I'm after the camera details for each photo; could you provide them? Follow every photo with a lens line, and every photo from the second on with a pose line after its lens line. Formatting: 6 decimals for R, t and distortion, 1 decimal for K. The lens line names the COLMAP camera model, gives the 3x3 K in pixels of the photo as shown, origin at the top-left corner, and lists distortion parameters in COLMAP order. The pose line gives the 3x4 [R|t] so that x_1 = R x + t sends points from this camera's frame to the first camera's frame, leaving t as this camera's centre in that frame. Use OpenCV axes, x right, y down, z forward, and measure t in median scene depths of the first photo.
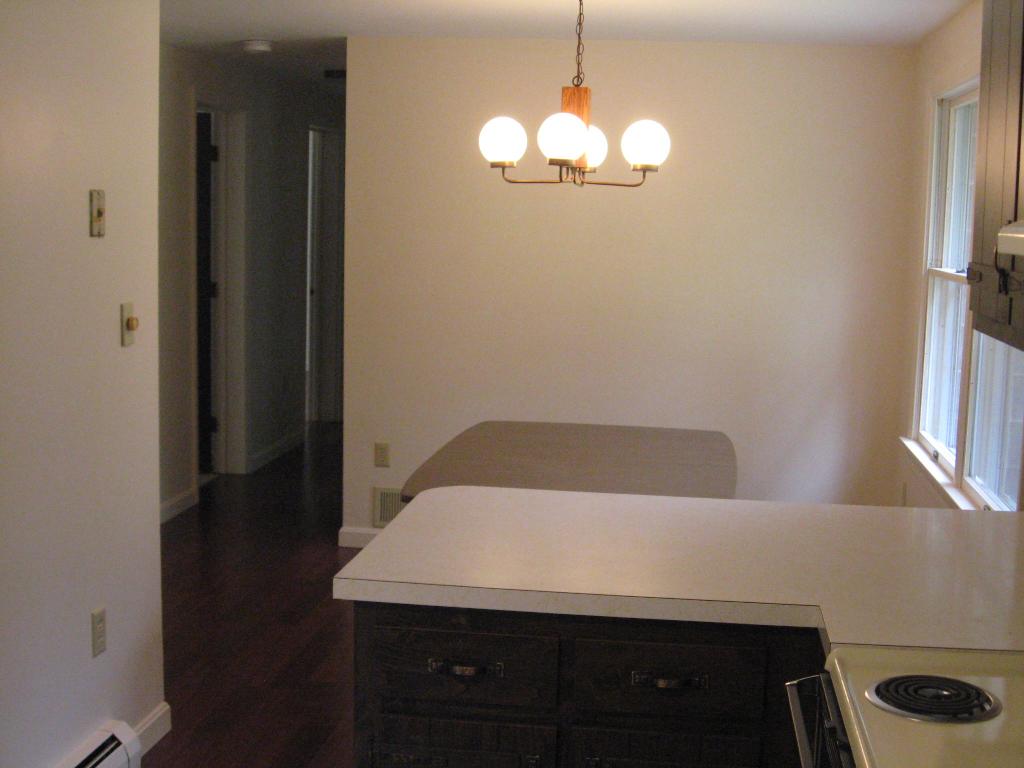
lens RADIAL K [[1400.2, 0, 512.0], [0, 1400.2, 384.0], [0, 0, 1]] dist [-0.079019, -0.027485]
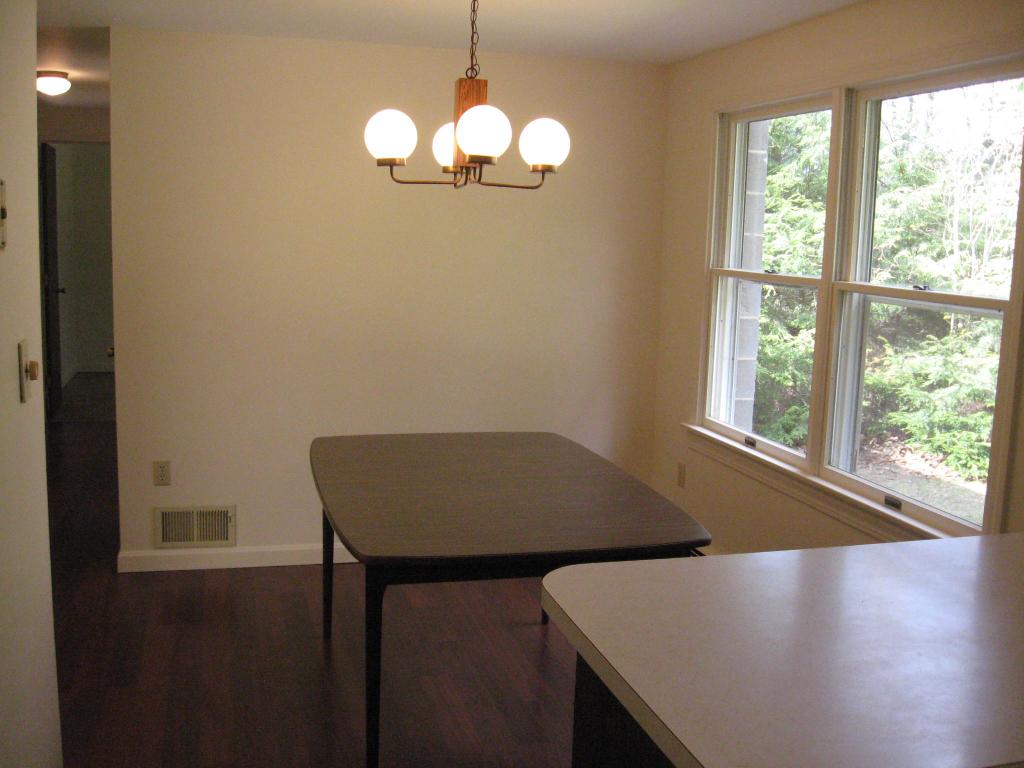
lens RADIAL K [[1097.6, 0, 512.0], [0, 1097.6, 384.0], [0, 0, 1]] dist [-0.147501, -0.005810]
pose [[0.917169, -0.053285, 0.394921, -0.219313], [0.040029, 0.998327, 0.041735, -0.041142], [-0.396483, -0.022470, 0.917767, 0.327025]]
